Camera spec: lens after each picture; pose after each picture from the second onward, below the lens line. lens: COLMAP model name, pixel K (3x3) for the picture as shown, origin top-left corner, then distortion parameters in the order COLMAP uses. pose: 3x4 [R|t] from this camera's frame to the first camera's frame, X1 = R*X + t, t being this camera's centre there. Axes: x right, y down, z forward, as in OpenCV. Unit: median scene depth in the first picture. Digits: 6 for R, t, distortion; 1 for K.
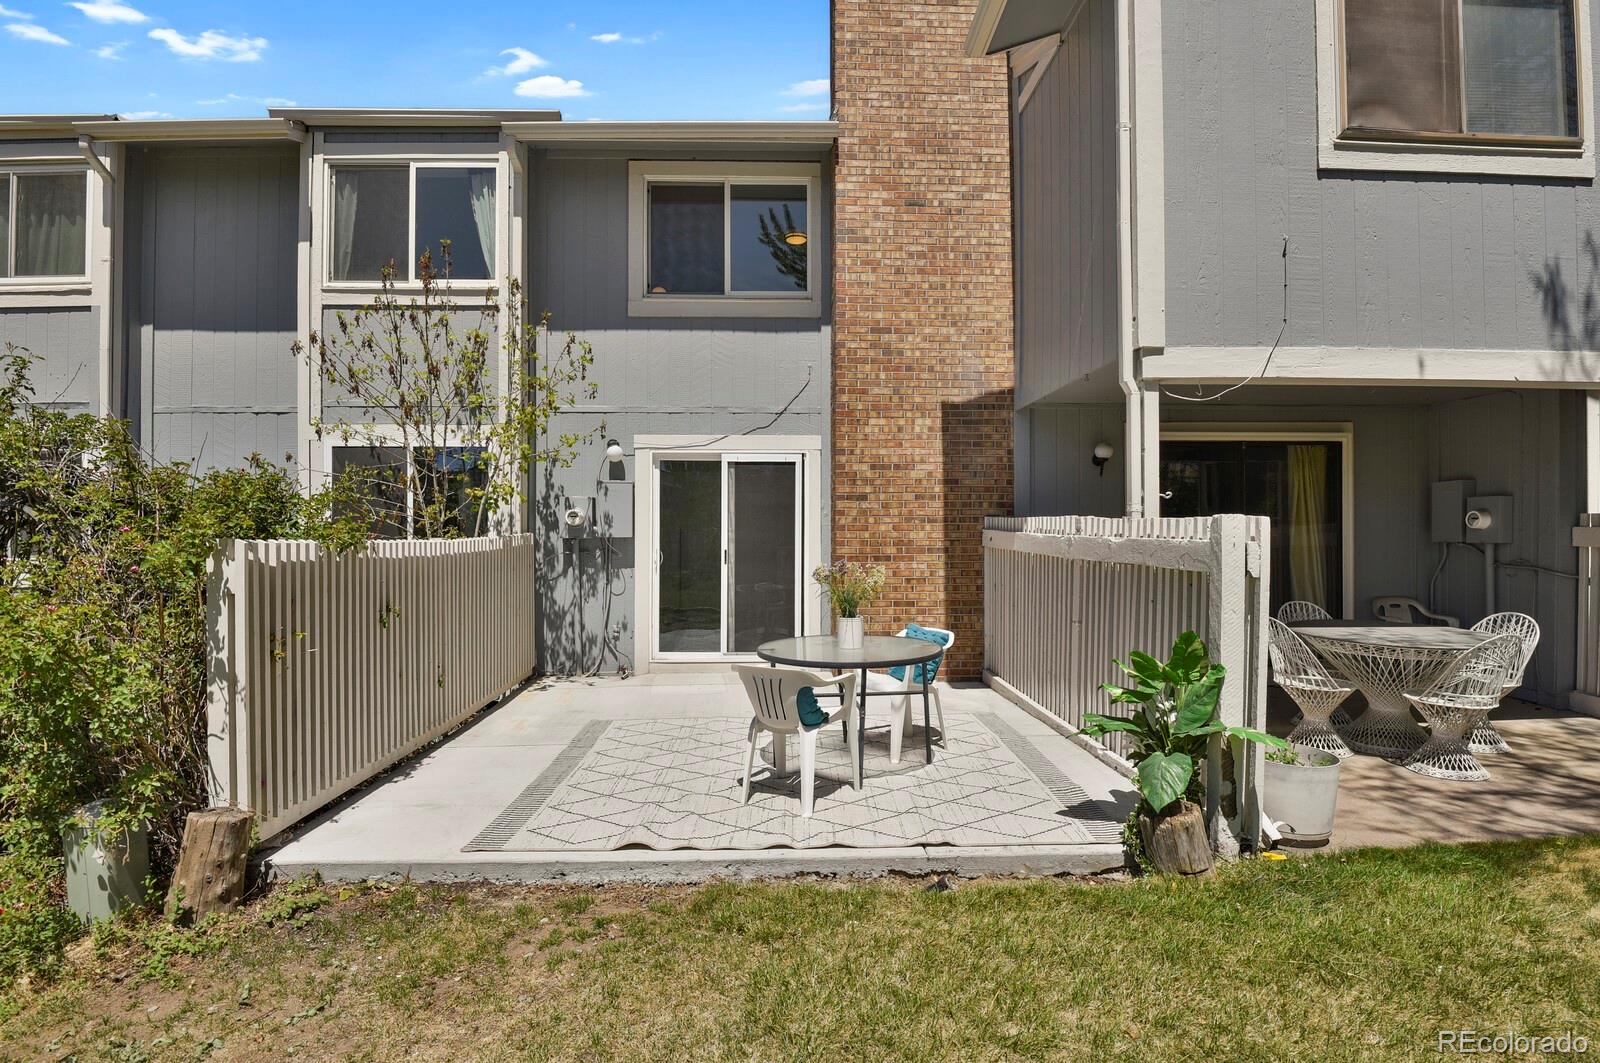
lens RADIAL K [[793.2, 0, 785.4], [0, 793.2, 529.4], [0, 0, 1]] dist [-0.013935, -0.005845]
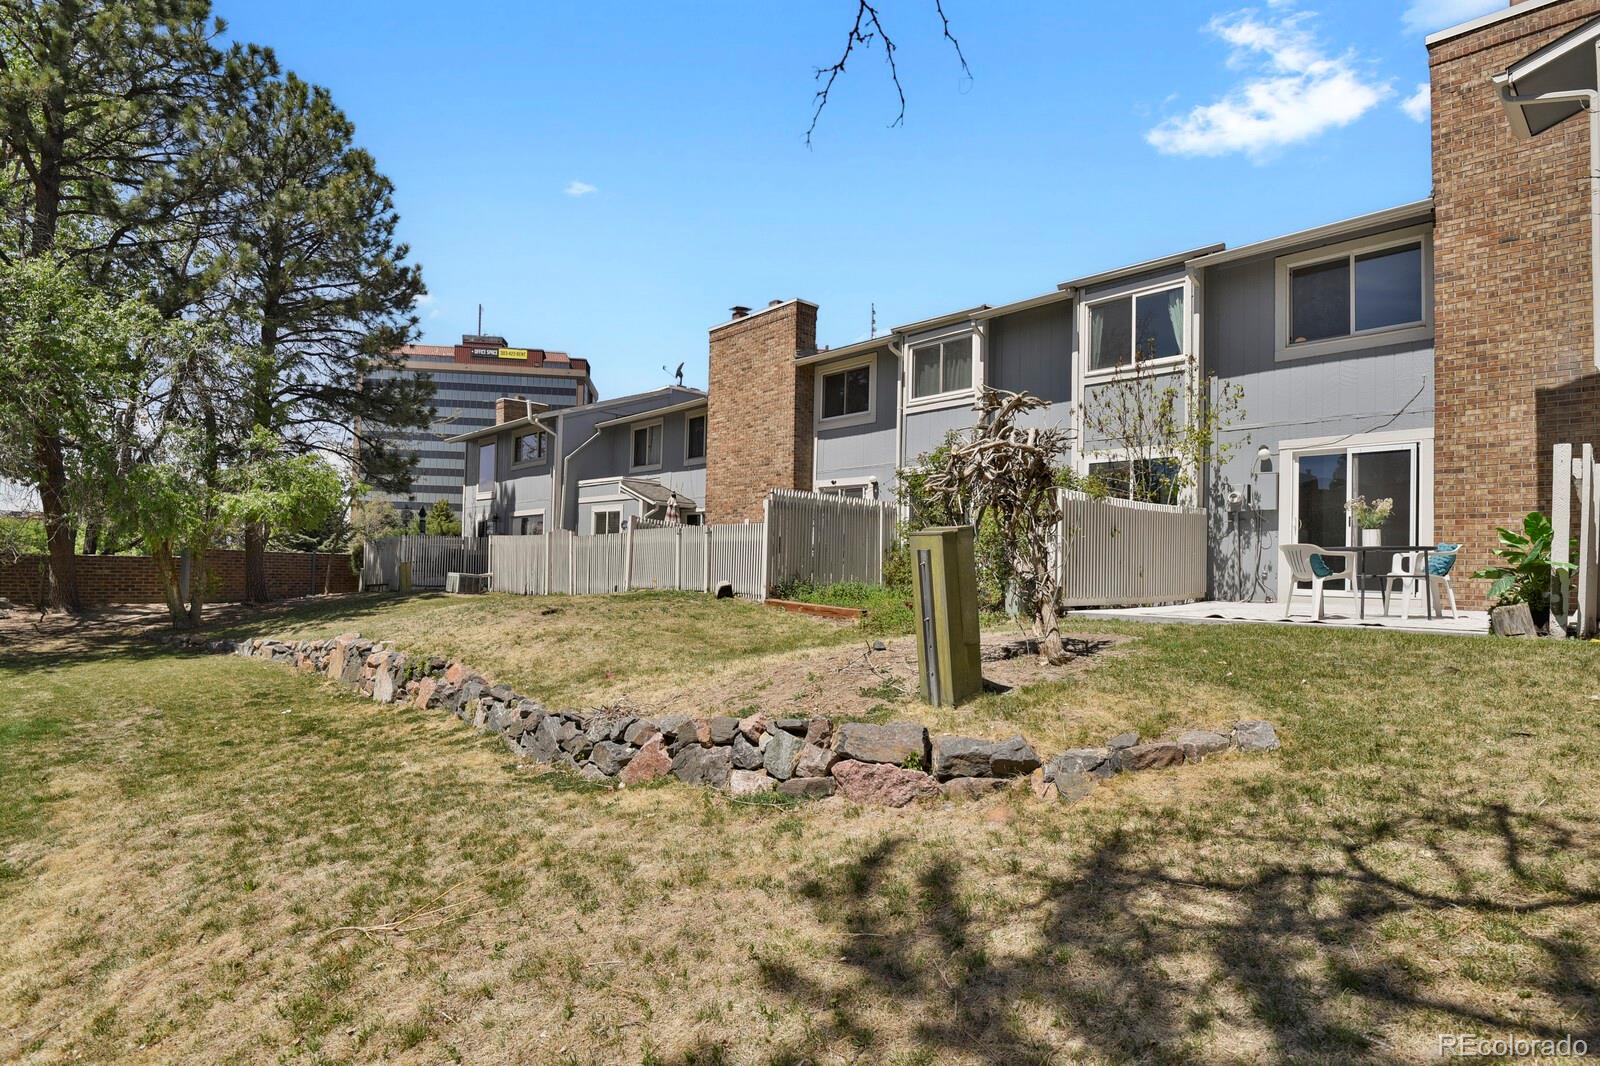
lens RADIAL K [[793.2, 0, 791.5], [0, 793.2, 535.6], [0, 0, 1]] dist [-0.013935, -0.005845]
pose [[0.641134, -0.008547, -0.767381, 0.380790], [-0.022472, 0.999300, -0.029905, 0.131625], [0.767100, 0.036418, 0.640493, -0.683549]]
